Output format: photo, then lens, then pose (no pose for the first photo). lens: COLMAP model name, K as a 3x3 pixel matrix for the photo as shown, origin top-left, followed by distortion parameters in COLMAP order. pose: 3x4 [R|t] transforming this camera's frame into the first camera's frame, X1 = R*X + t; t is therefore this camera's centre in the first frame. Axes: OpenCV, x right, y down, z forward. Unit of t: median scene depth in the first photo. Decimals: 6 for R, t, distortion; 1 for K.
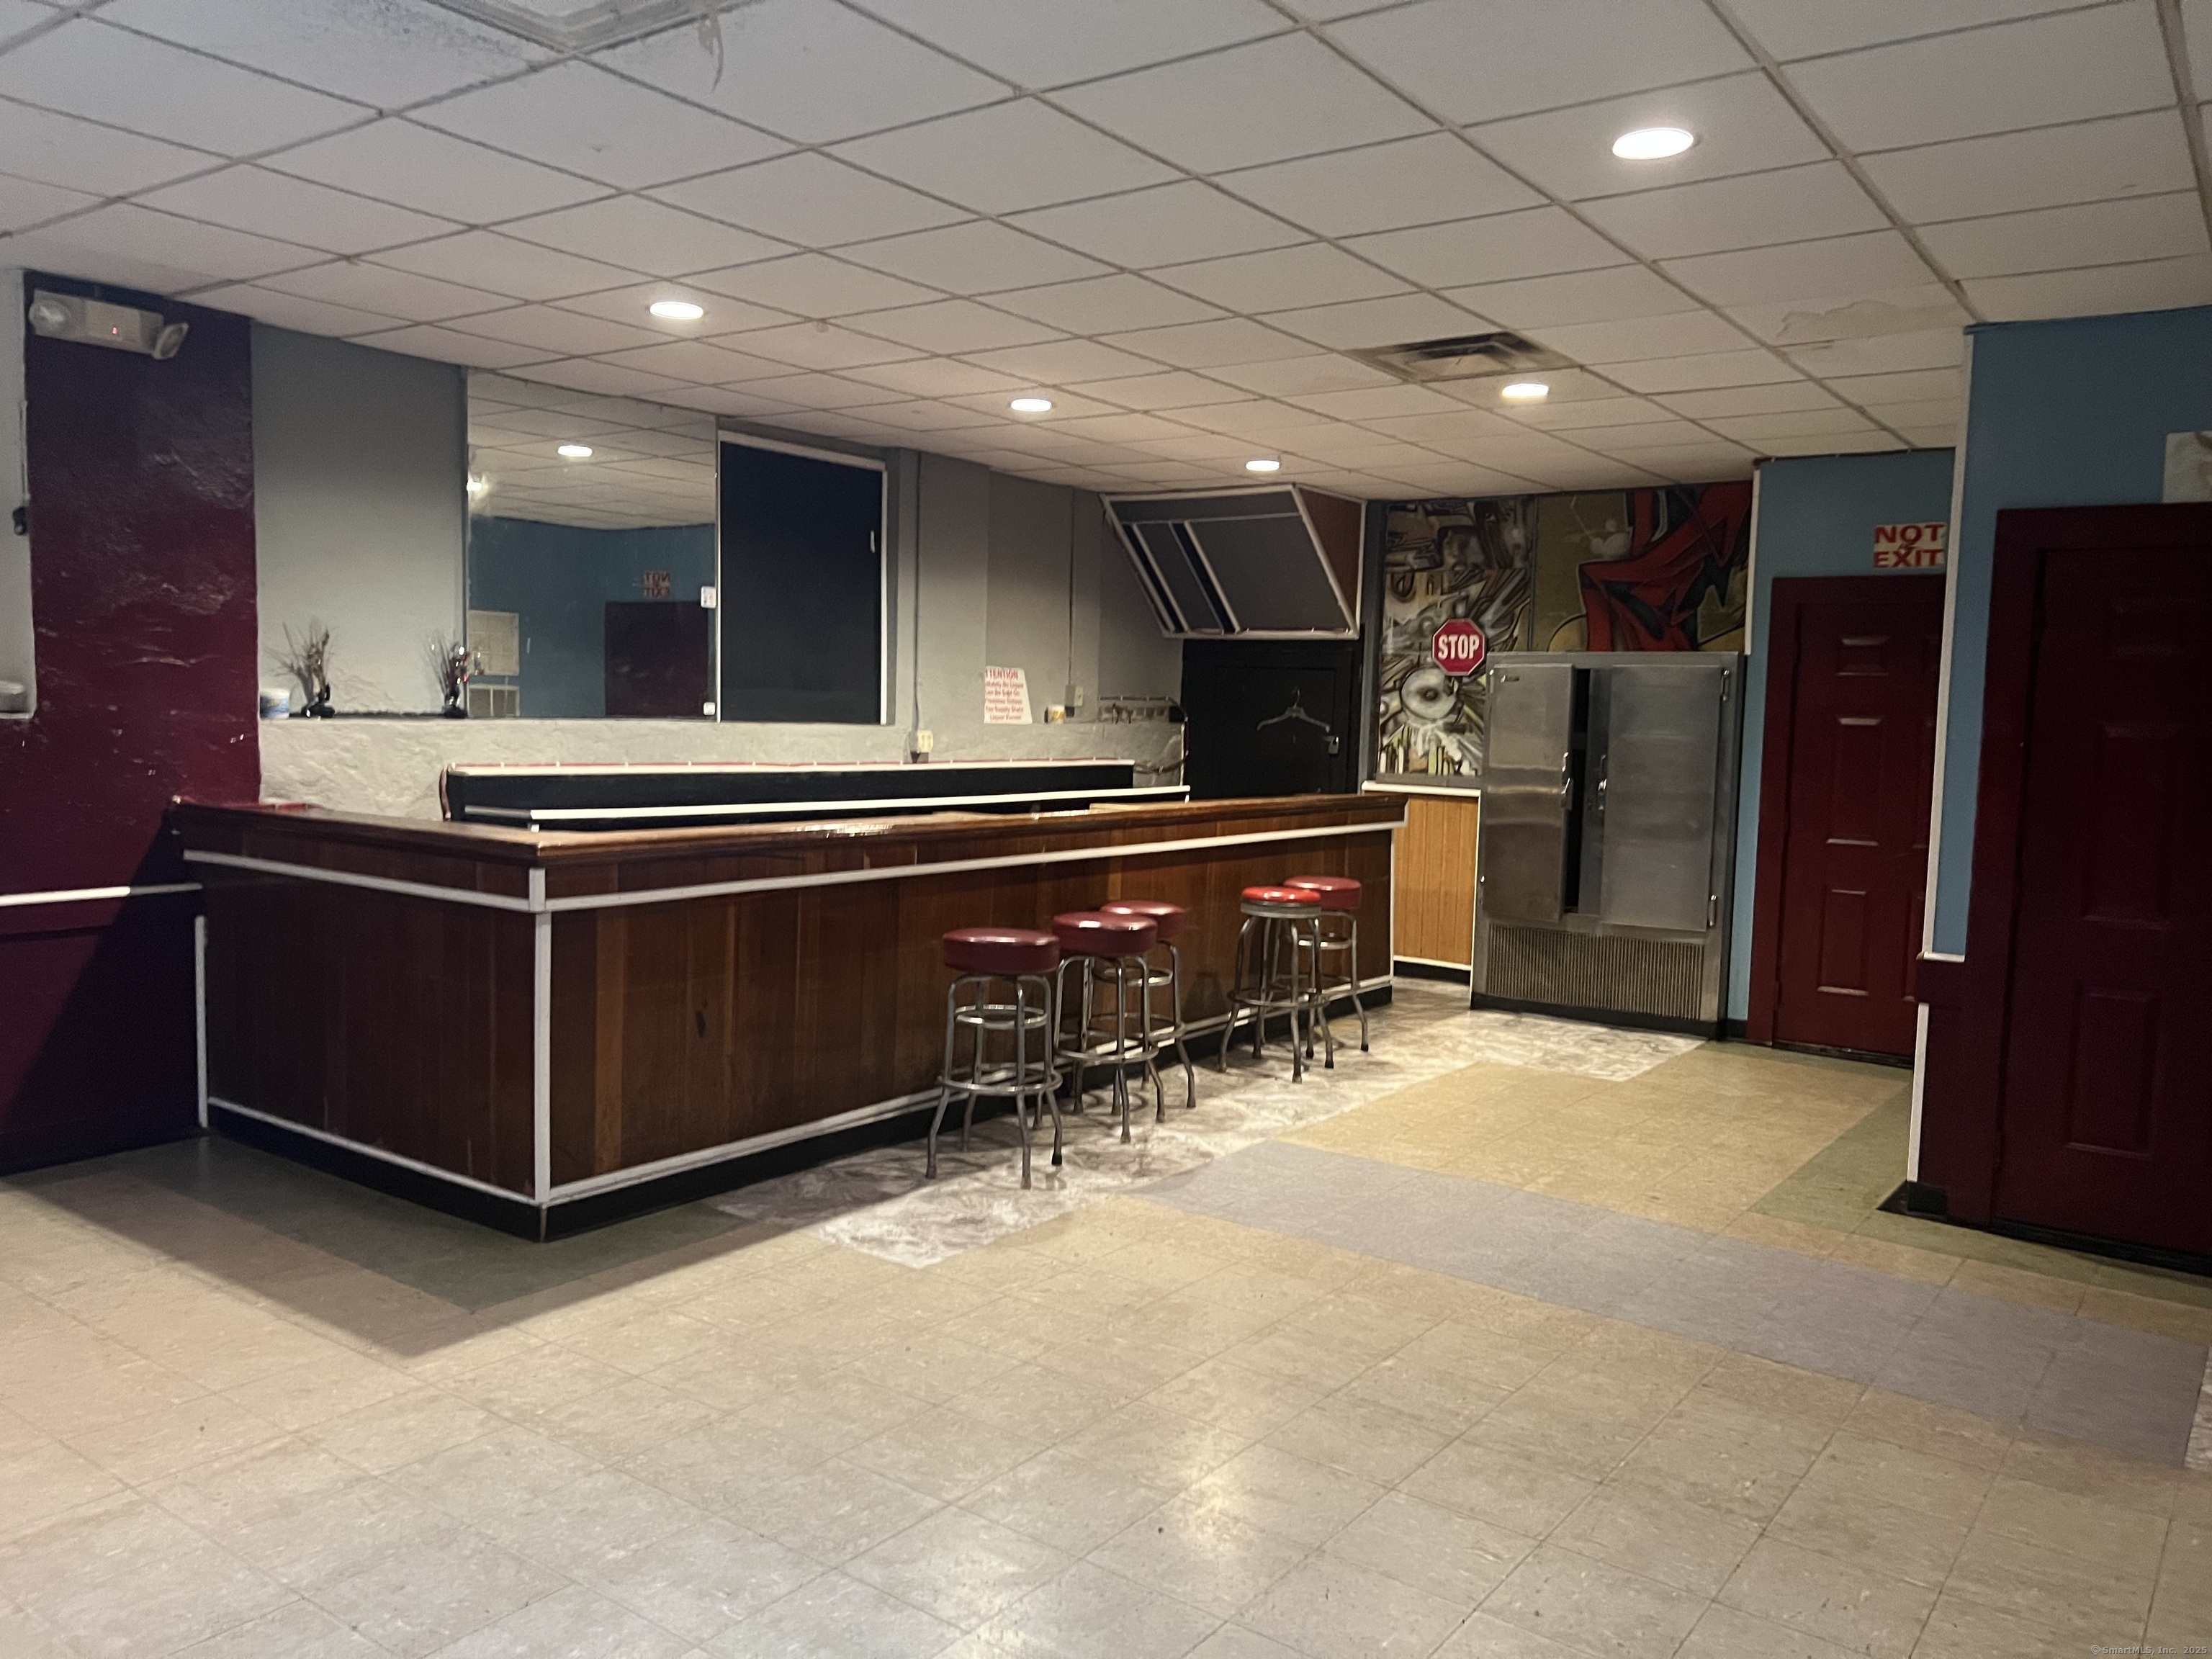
lens RADIAL K [[1671.5, 0, 1087.7], [0, 1671.5, 842.8], [0, 0, 1]] dist [0.053222, -0.057419]
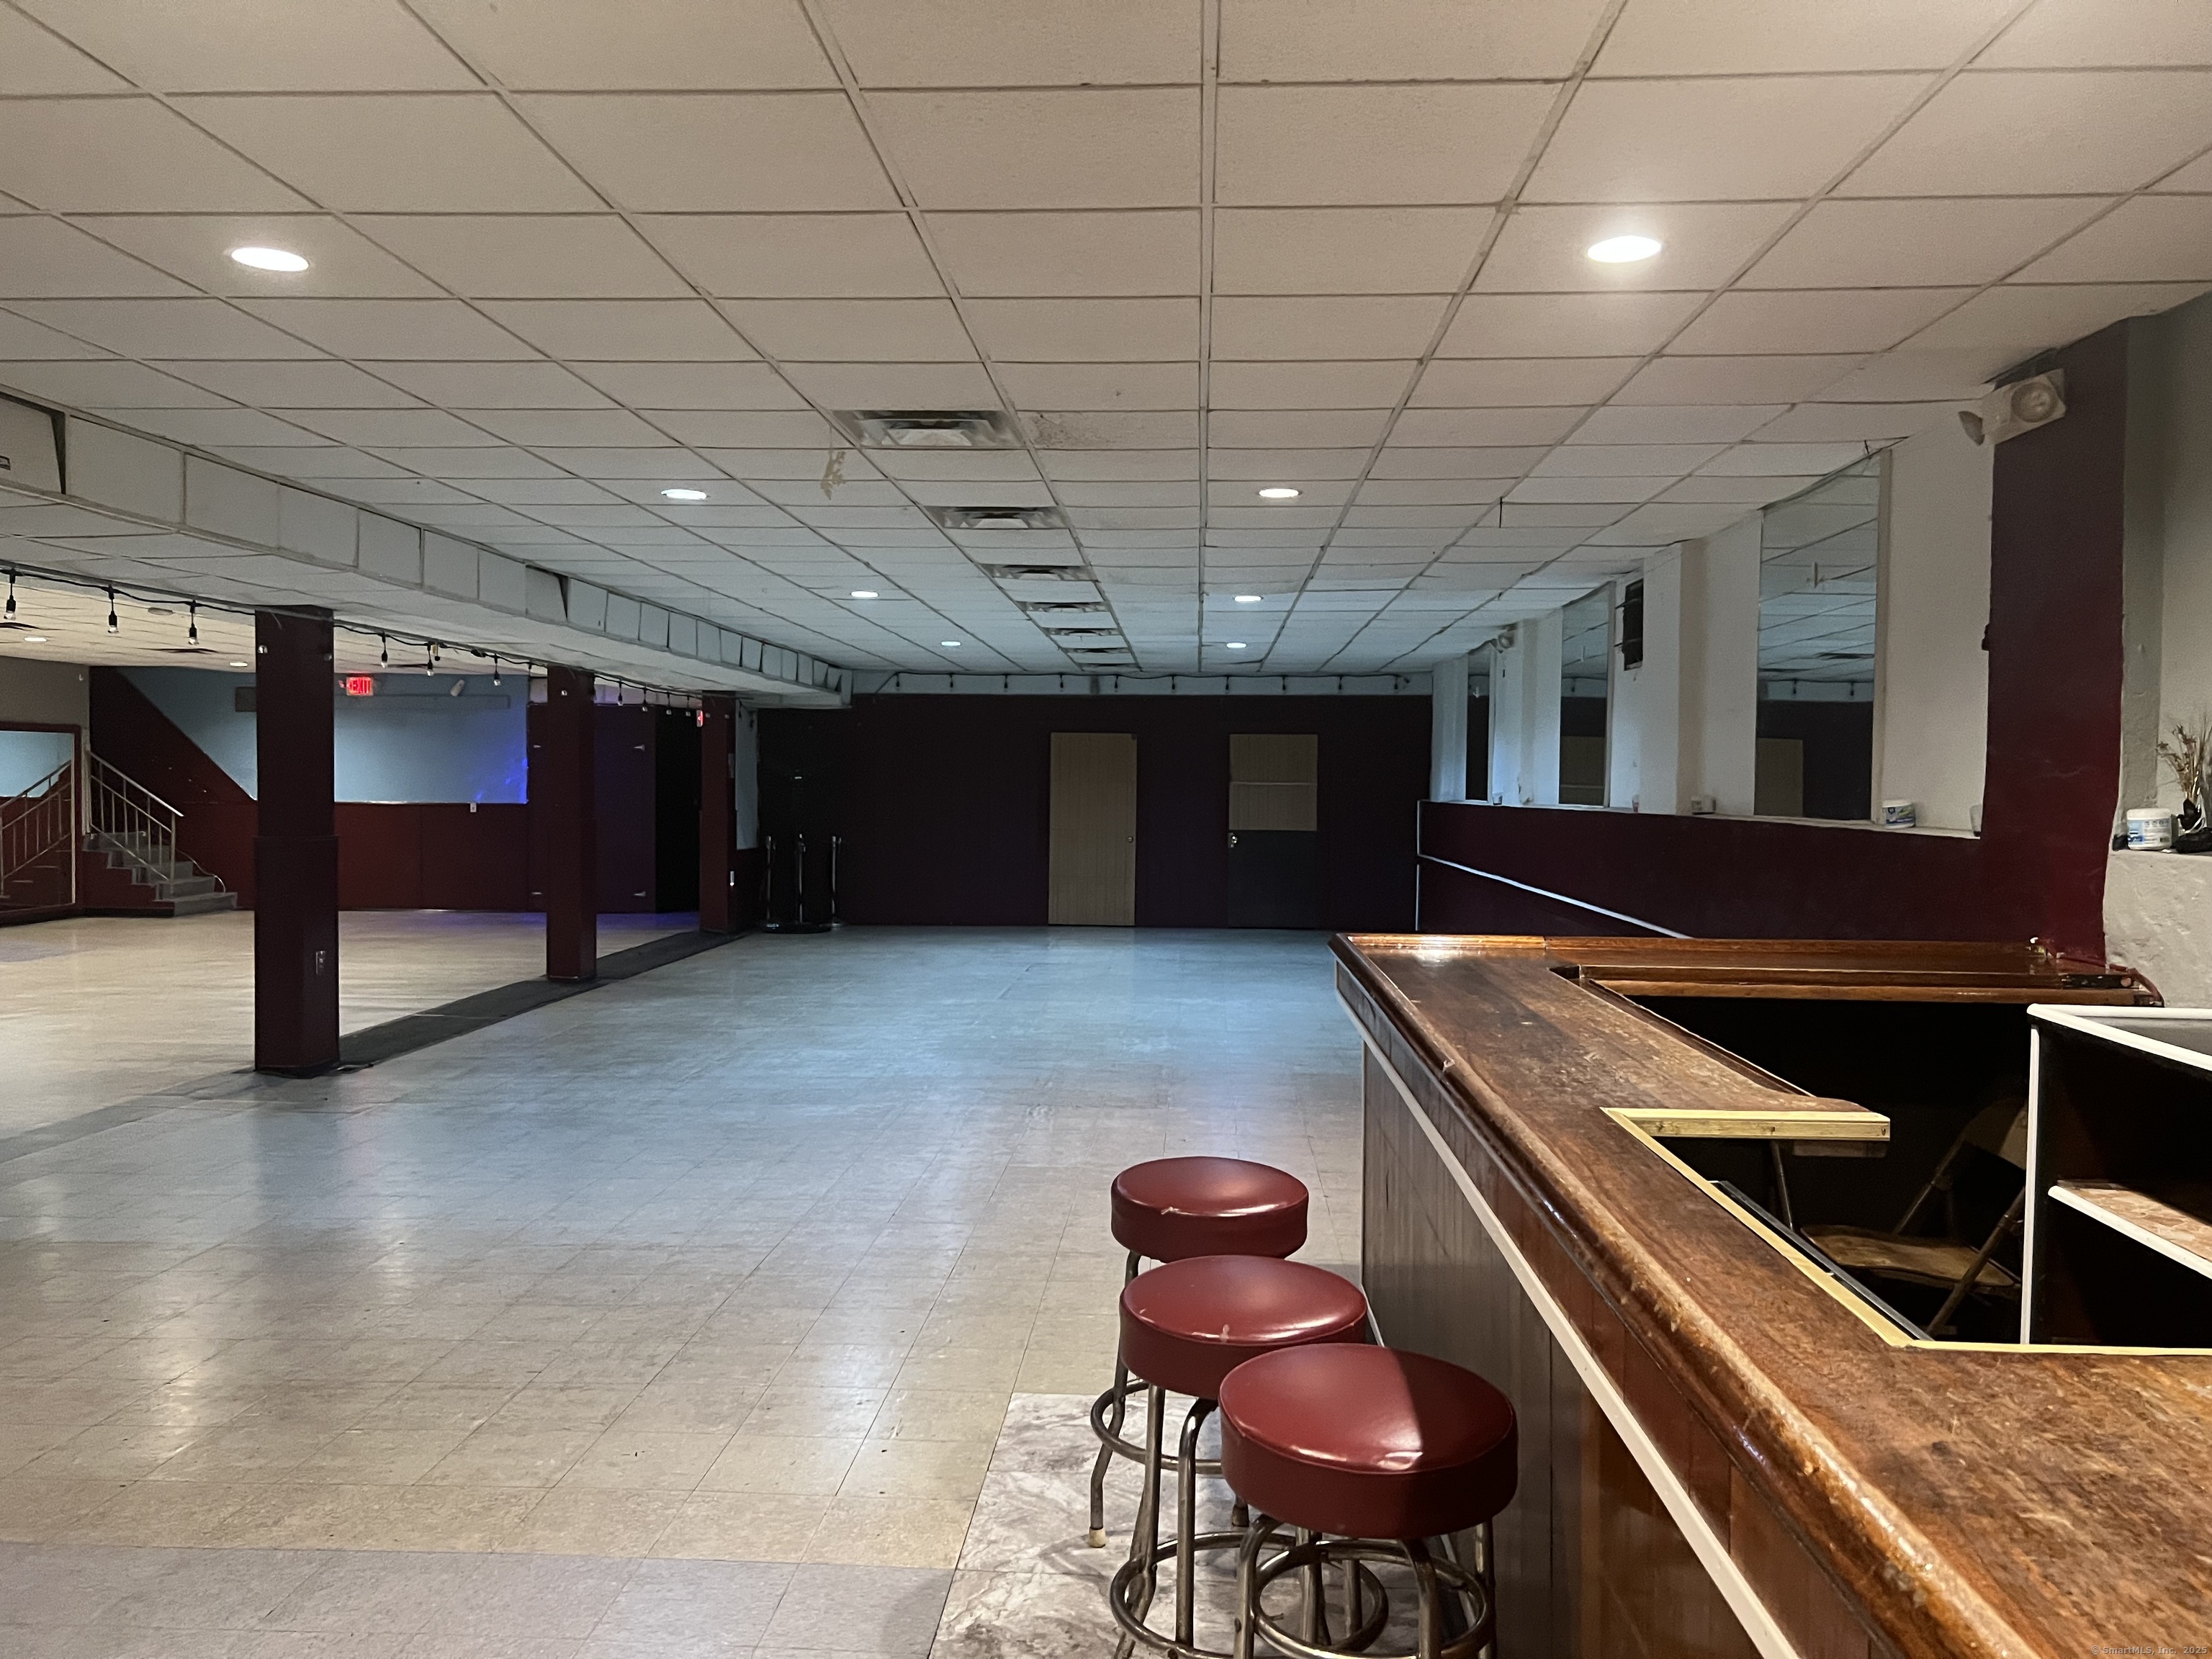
lens RADIAL K [[1671.5, 0, 1122.9], [0, 1671.5, 826.3], [0, 0, 1]] dist [0.053222, -0.057419]
pose [[-0.833628, -0.018312, -0.552022, 0.377071], [-0.077756, 0.993388, 0.084469, -0.146838], [0.546825, 0.113338, -0.829540, 1.800597]]
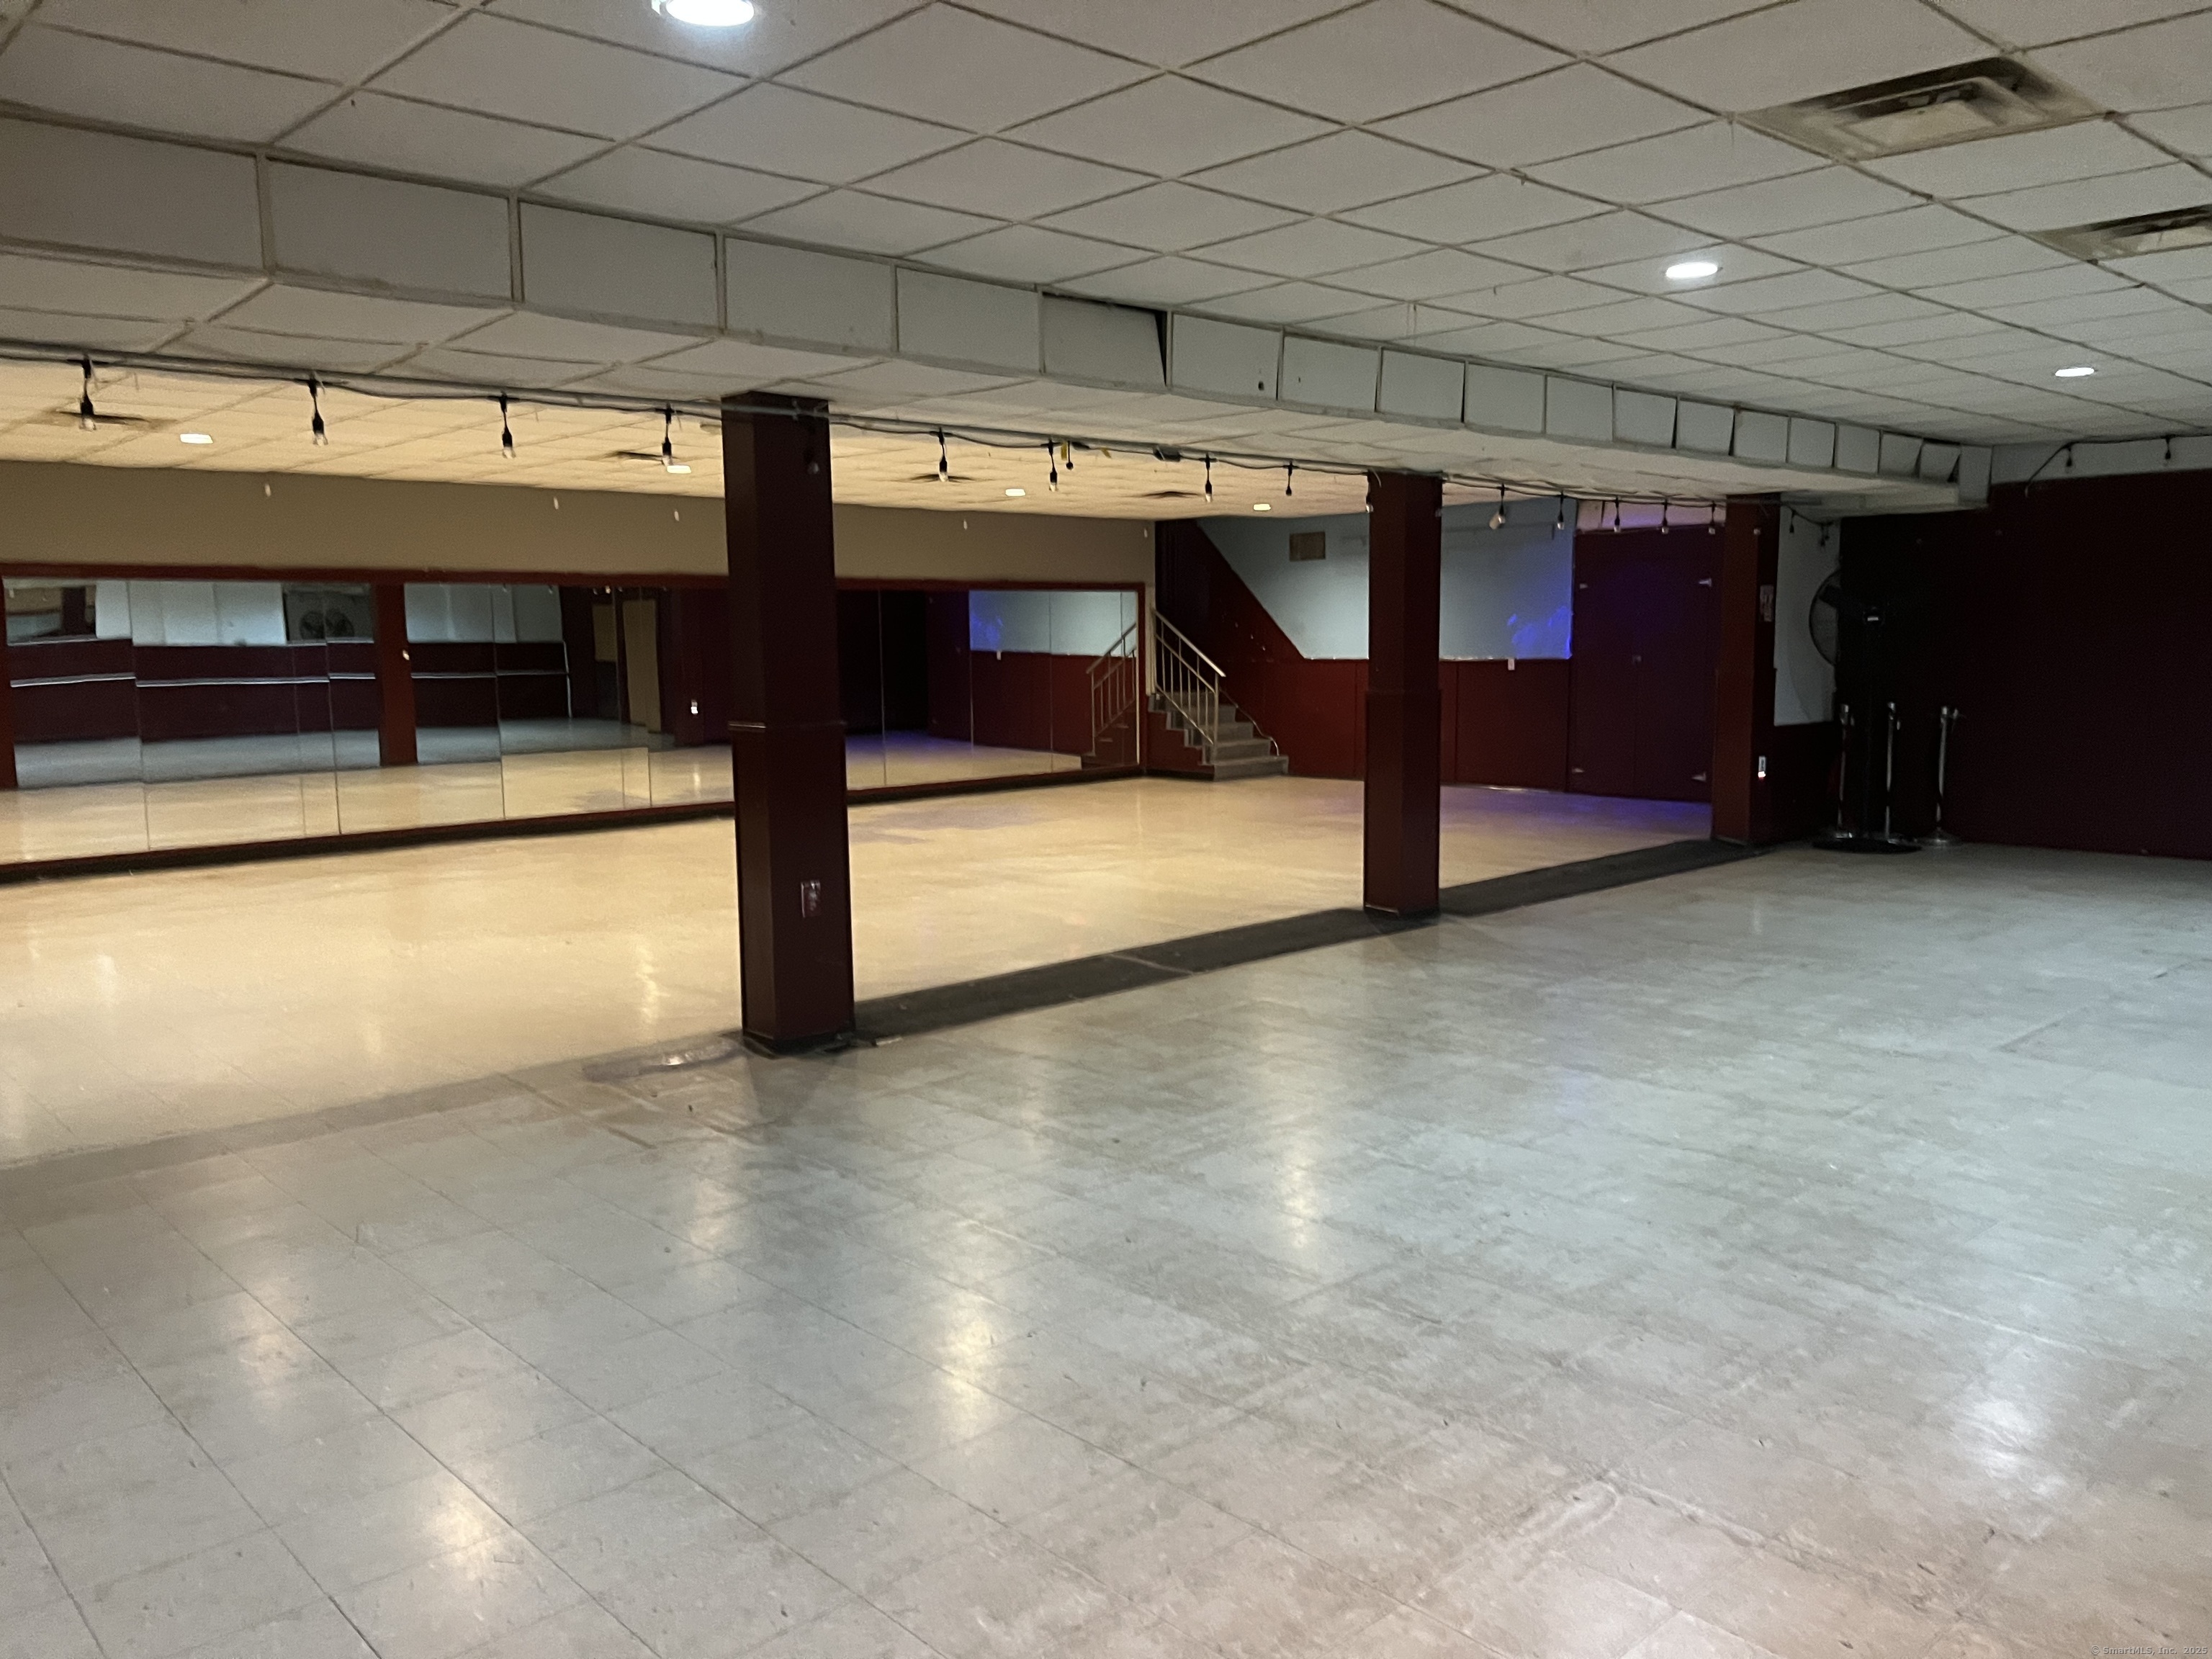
lens RADIAL K [[1671.5, 0, 1091.1], [0, 1671.5, 851.1], [0, 0, 1]] dist [0.053222, -0.057419]
pose [[-0.981630, -0.037913, 0.186988, -0.449886], [0.004072, 0.975671, 0.219200, -0.097631], [-0.190749, 0.215935, -0.957594, 0.953925]]
